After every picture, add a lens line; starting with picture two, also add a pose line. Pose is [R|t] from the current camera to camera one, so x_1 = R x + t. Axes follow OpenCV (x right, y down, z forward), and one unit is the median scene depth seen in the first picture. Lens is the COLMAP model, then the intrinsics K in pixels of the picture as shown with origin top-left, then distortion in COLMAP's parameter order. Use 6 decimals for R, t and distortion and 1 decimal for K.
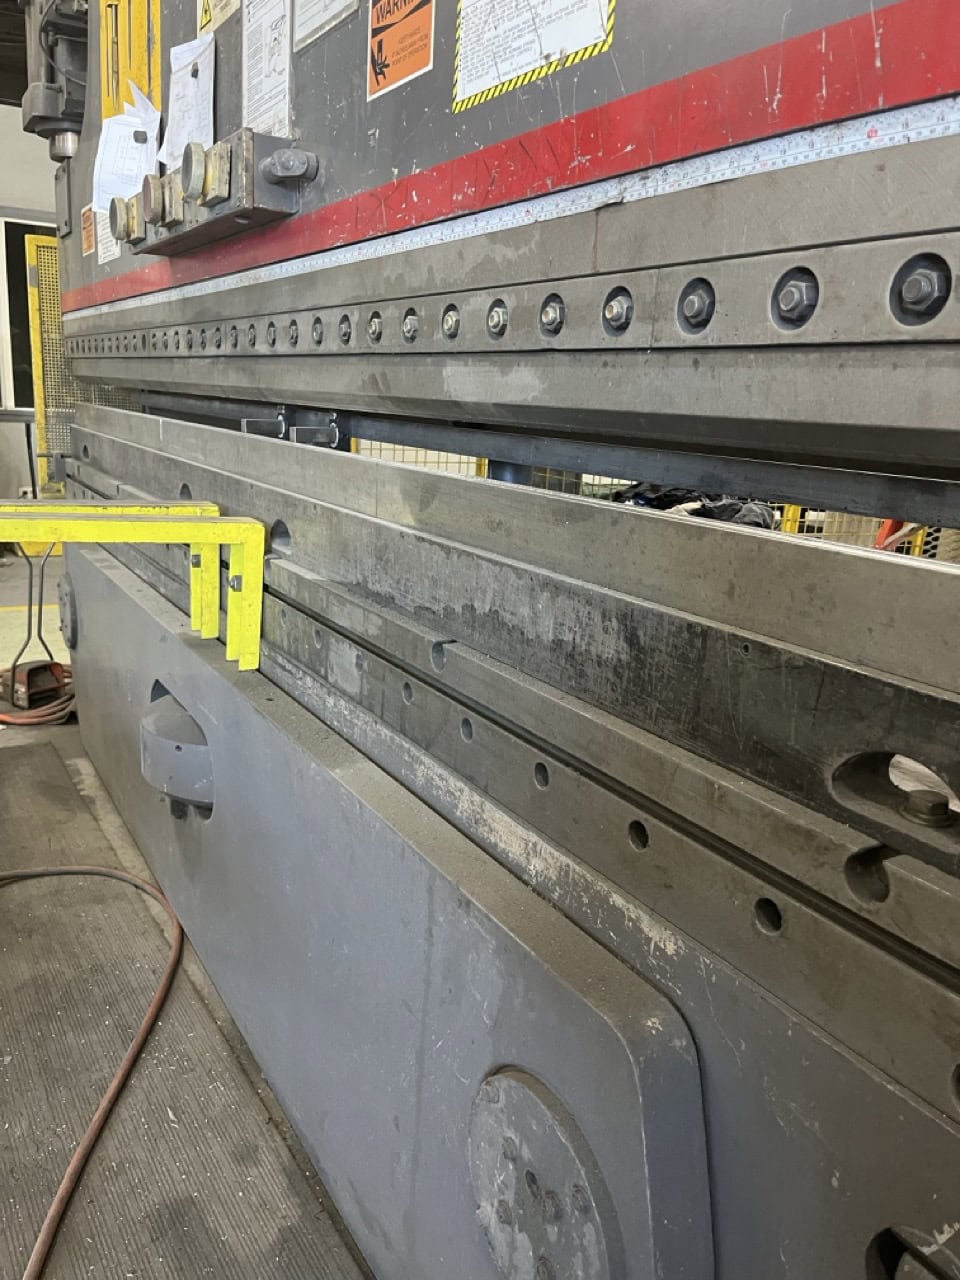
lens RADIAL K [[979.7, 0, 474.1], [0, 979.7, 650.9], [0, 0, 1]] dist [0.070950, -0.099617]
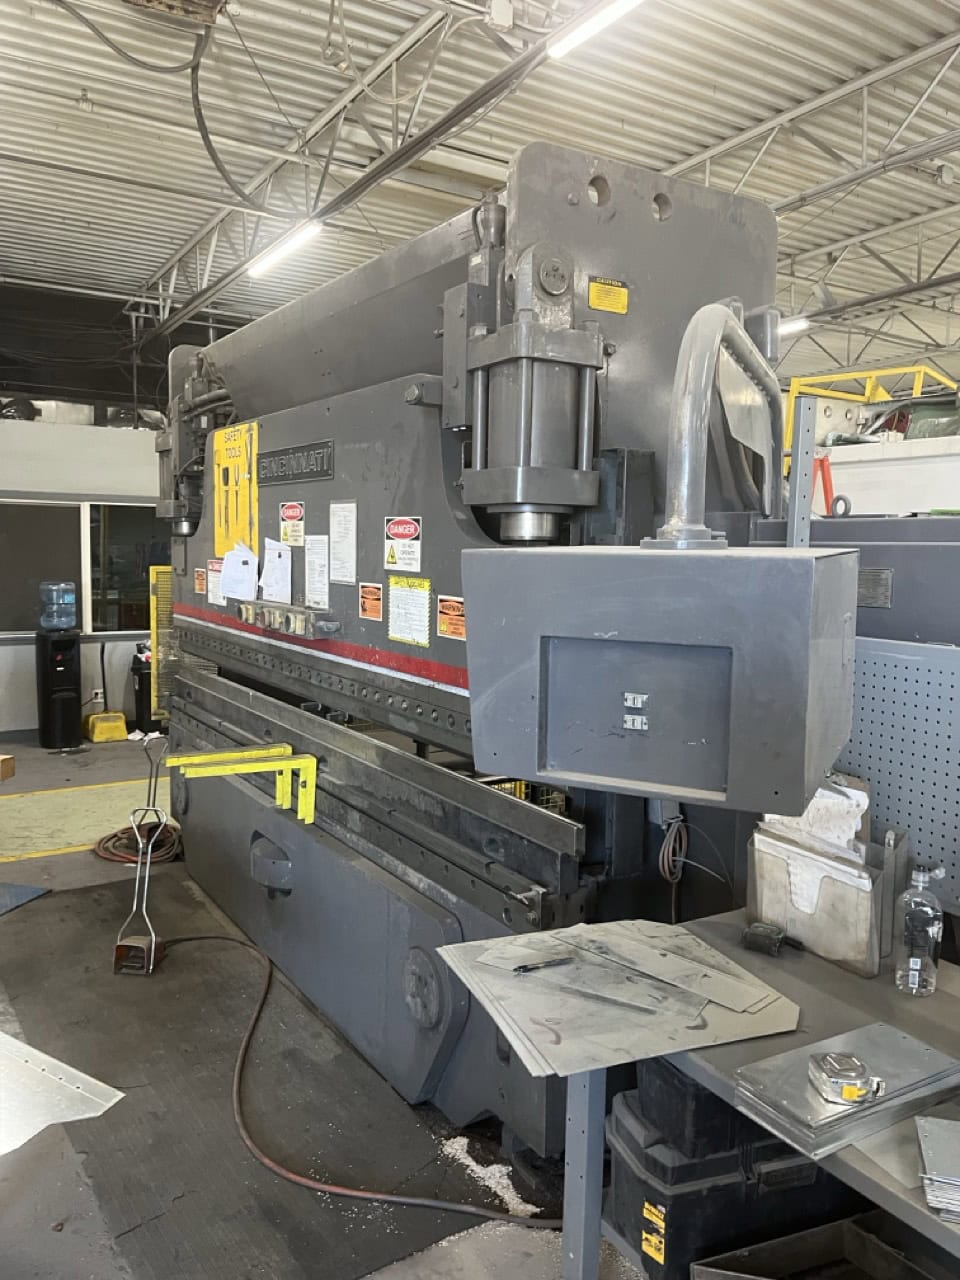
lens RADIAL K [[977.4, 0, 480.0], [0, 977.4, 640.0], [0, 0, 1]] dist [0.065278, -0.105539]
pose [[0.998826, -0.040678, 0.026299, 0.131278], [0.044132, 0.988016, -0.147910, -0.052212], [-0.019967, 0.148897, 0.988651, -1.446081]]
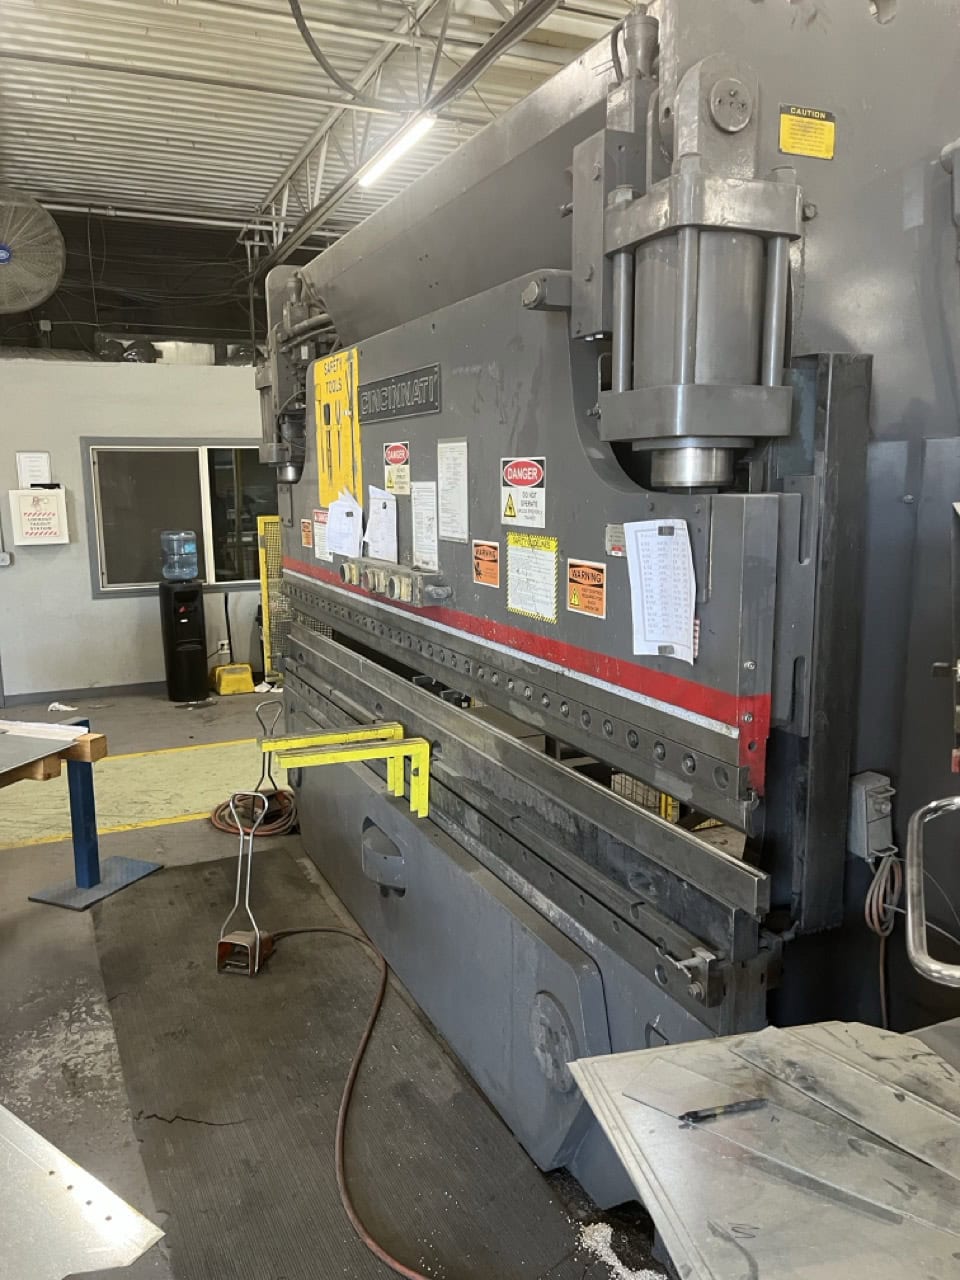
lens RADIAL K [[979.7, 0, 474.1], [0, 979.7, 650.9], [0, 0, 1]] dist [0.070950, -0.099617]
pose [[0.991556, -0.047517, -0.120659, 0.135634], [0.038604, 0.996424, -0.075158, -0.180816], [0.123799, 0.069866, 0.989845, -1.049993]]
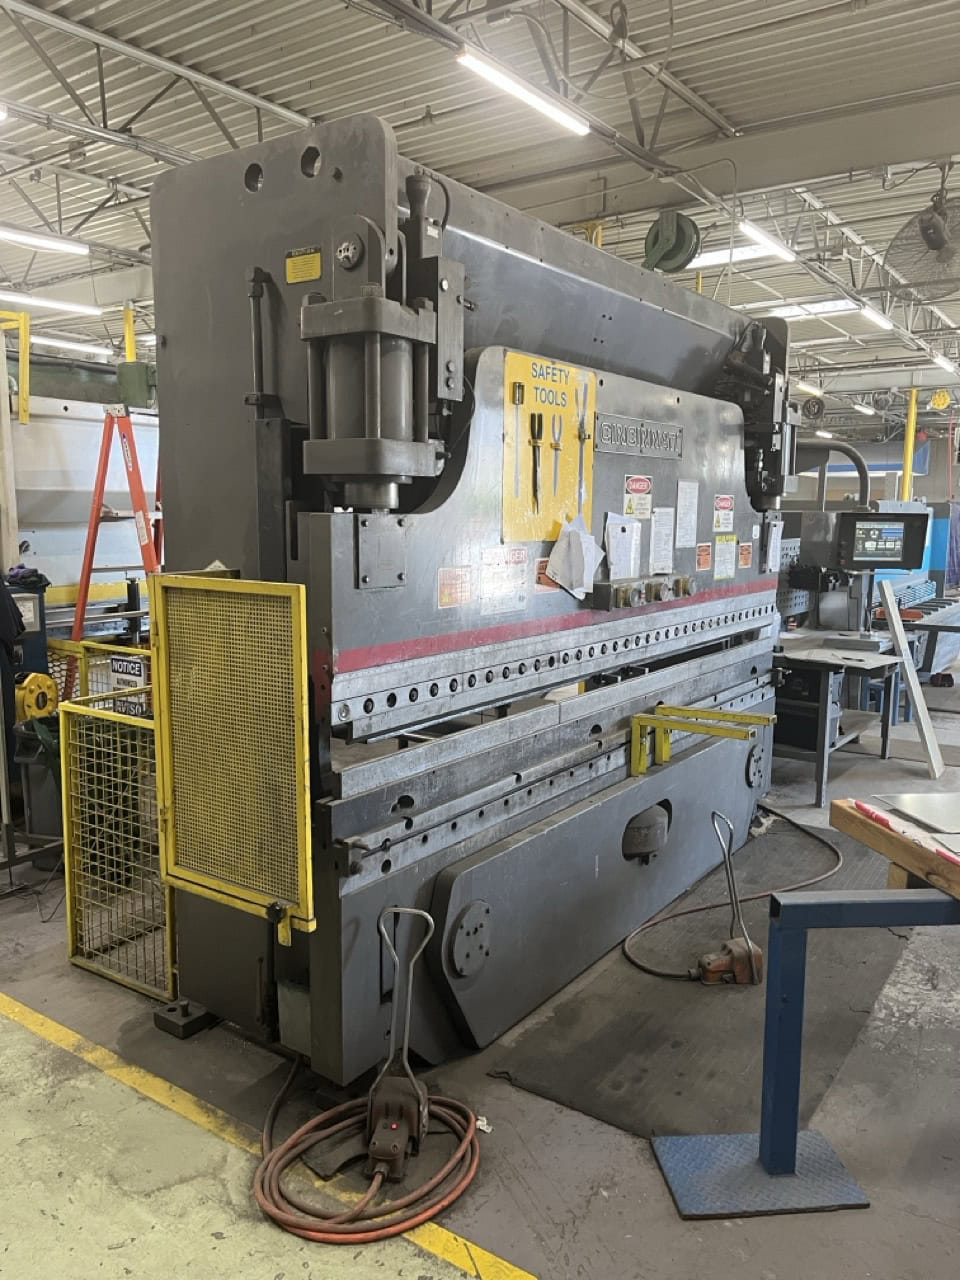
lens RADIAL K [[979.7, 0, 474.1], [0, 979.7, 650.9], [0, 0, 1]] dist [0.070950, -0.099617]
pose [[-0.414113, -0.196981, 0.888656, -2.572340], [0.189404, 0.936284, 0.295800, -1.264036], [-0.890301, 0.290810, -0.350419, 2.607476]]
